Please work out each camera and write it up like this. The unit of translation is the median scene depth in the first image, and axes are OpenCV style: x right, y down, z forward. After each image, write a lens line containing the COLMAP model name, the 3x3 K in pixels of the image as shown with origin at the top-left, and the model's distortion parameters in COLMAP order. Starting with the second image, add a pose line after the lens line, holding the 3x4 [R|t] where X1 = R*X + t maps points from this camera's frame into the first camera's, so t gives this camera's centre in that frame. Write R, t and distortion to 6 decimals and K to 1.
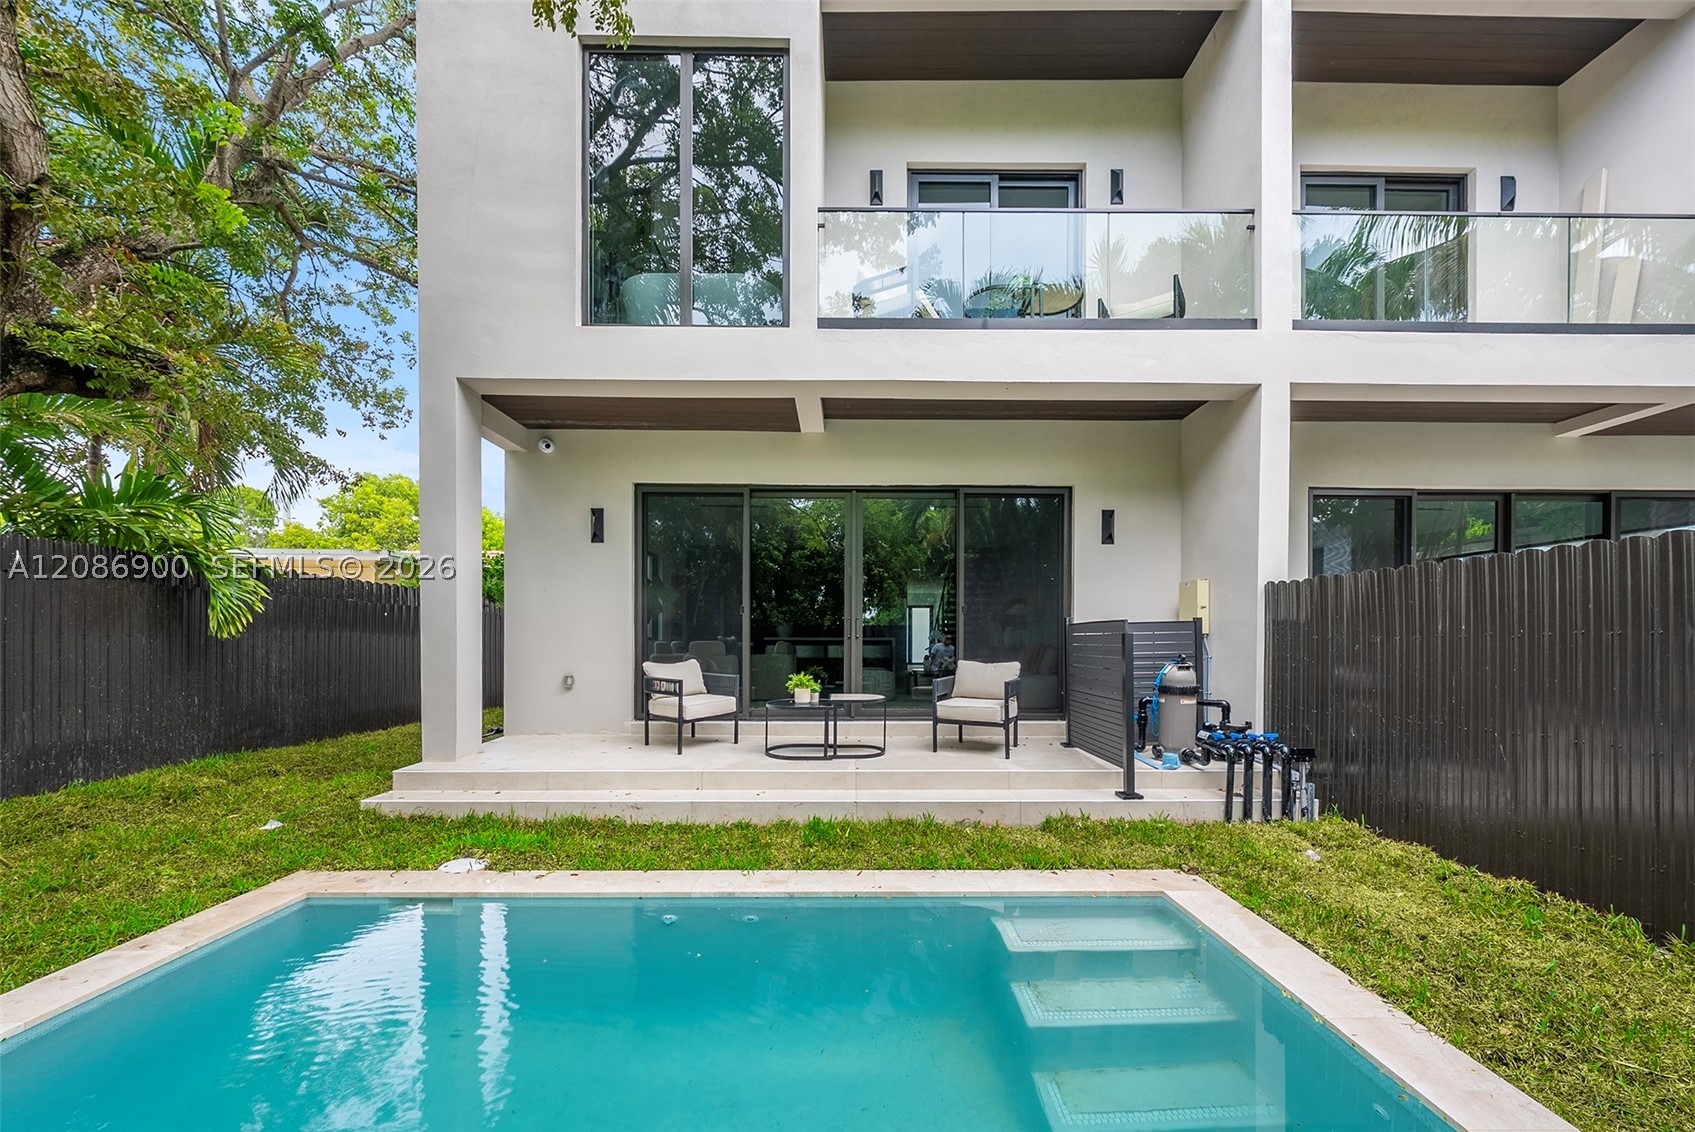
lens RADIAL K [[605.9, 0, 848.4], [0, 605.9, 644.9], [0, 0, 1]] dist [0.000380, 0.000073]
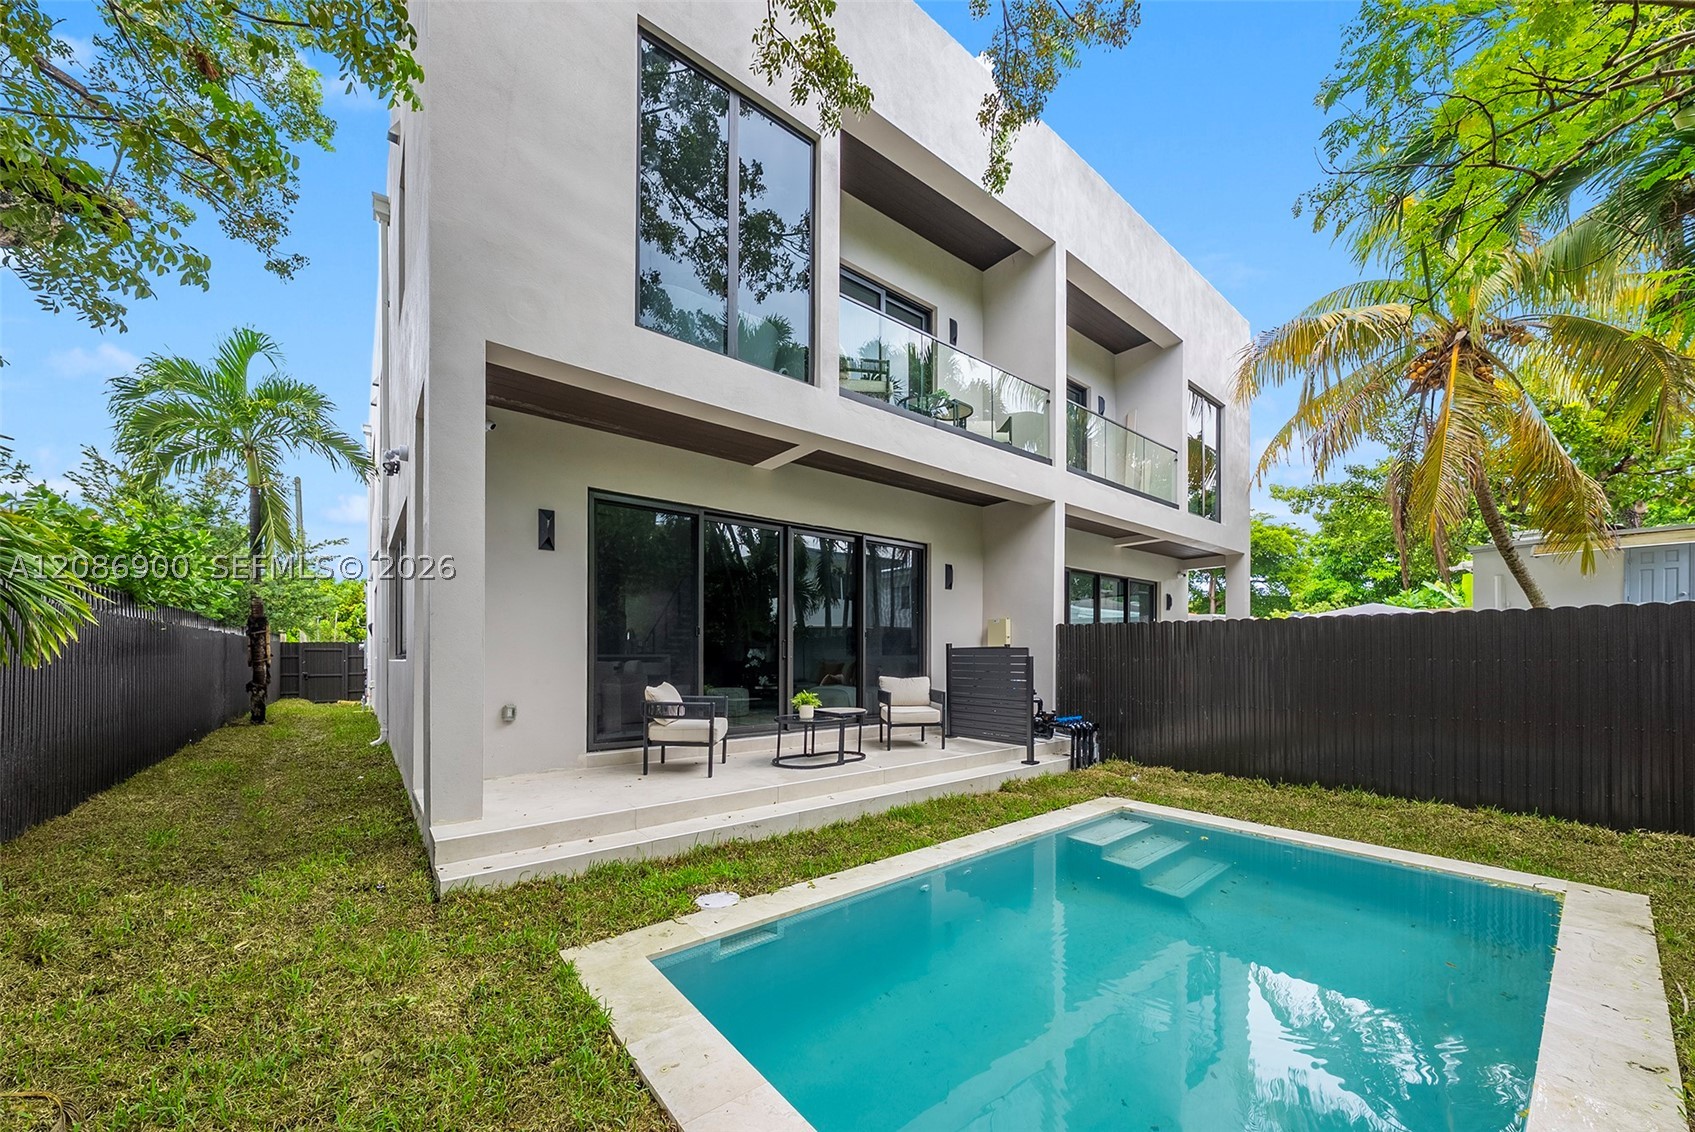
lens RADIAL K [[612.3, 0, 849.9], [0, 612.3, 653.9], [0, 0, 1]] dist [-0.000521, 0.000008]
pose [[0.783326, -0.001318, 0.621610, -0.740620], [0.004564, 0.999983, -0.003632, -0.019017], [-0.621594, 0.005682, 0.783319, 0.064747]]
